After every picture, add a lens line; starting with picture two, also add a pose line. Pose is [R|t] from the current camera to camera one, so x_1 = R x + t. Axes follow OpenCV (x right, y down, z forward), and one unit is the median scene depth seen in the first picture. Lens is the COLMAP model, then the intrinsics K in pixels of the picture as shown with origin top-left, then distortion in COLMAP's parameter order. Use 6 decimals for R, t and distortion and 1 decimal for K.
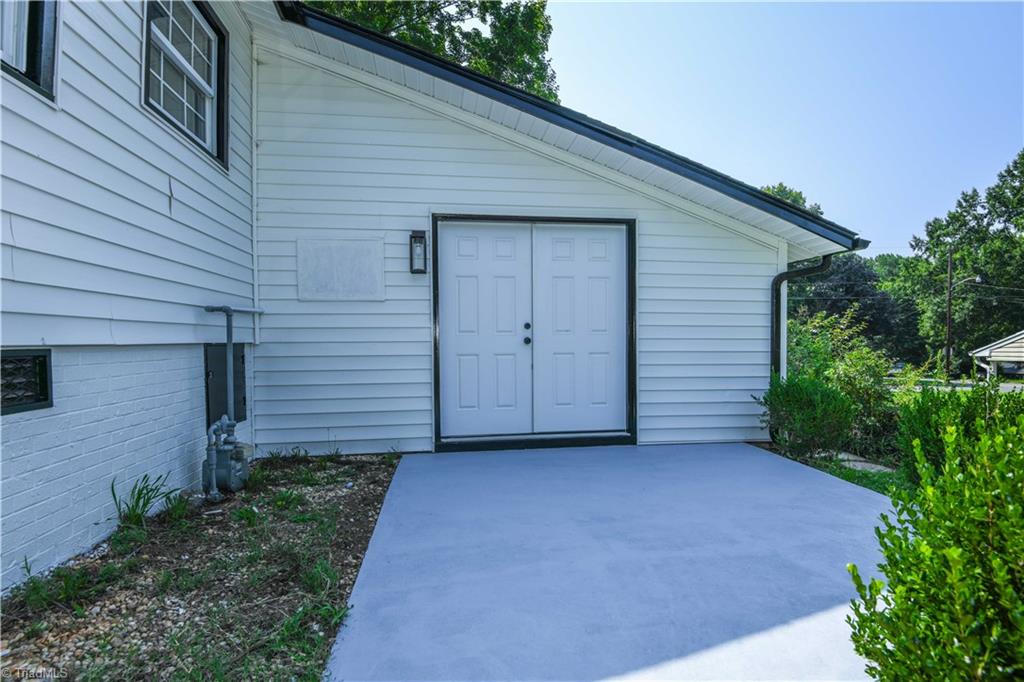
lens RADIAL K [[467.6, 0, 510.5], [0, 467.6, 345.2], [0, 0, 1]] dist [0.037148, -0.025890]
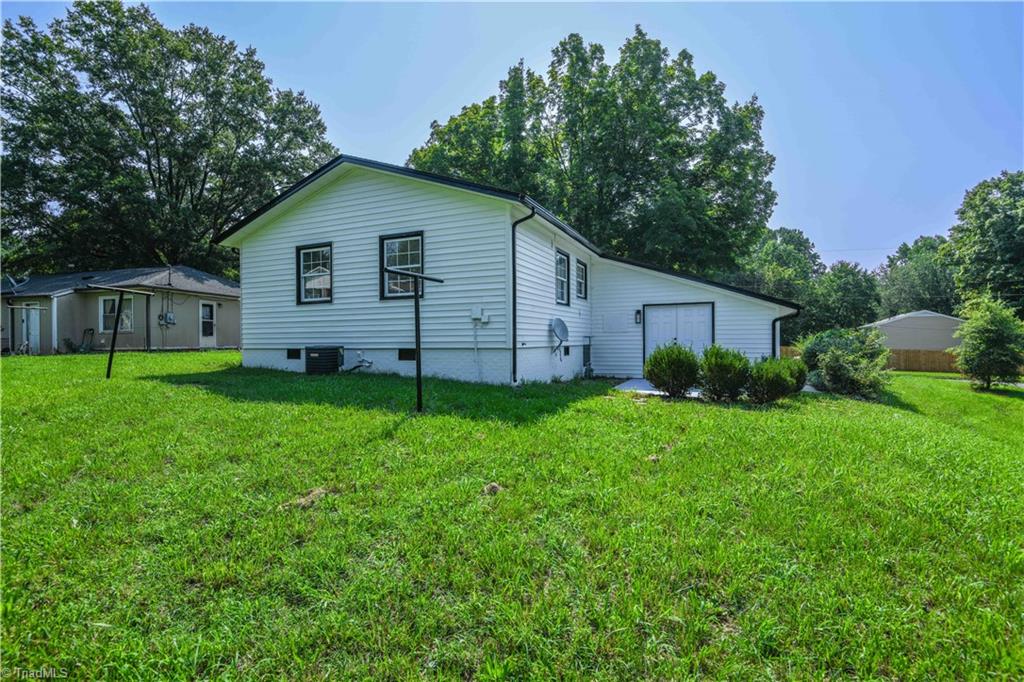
lens RADIAL K [[467.6, 0, 510.5], [0, 467.6, 345.2], [0, 0, 1]] dist [0.037148, -0.025890]
pose [[0.844735, -0.002020, -0.535181, 0.781761], [0.002808, 0.999996, 0.000658, -0.007061], [0.535177, -0.002059, 0.844737, -2.183661]]
